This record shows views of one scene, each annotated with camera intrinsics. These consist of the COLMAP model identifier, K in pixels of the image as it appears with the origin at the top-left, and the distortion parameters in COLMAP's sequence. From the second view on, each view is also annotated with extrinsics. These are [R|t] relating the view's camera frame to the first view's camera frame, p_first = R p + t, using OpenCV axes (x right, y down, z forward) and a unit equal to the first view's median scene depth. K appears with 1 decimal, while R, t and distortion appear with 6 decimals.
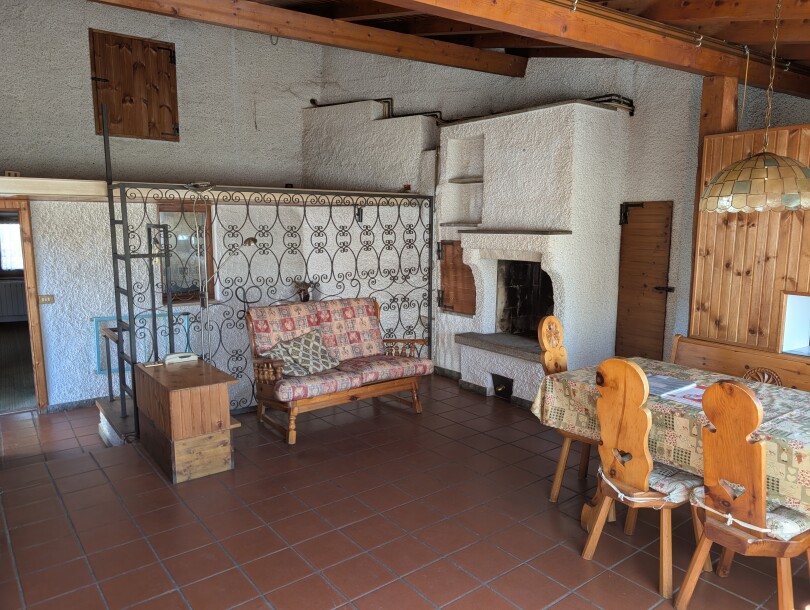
lens RADIAL K [[604.0, 0, 390.8], [0, 604.0, 306.0], [0, 0, 1]] dist [0.053242, -0.075232]
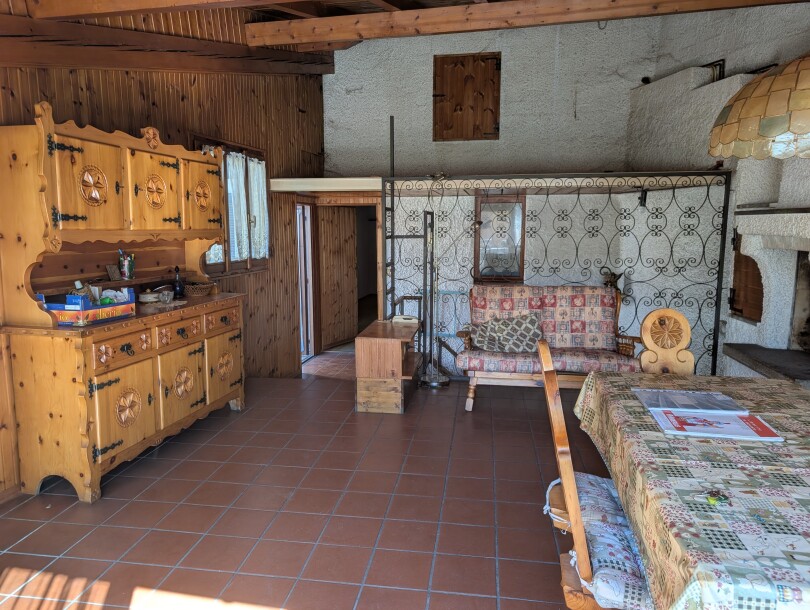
lens RADIAL K [[604.0, 0, 390.8], [0, 604.0, 306.0], [0, 0, 1]] dist [0.053242, -0.075232]
pose [[0.665174, 0.095656, -0.740536, 0.402160], [-0.102073, 0.994099, 0.036724, 0.013624], [0.739678, 0.051160, 0.671013, 0.131316]]
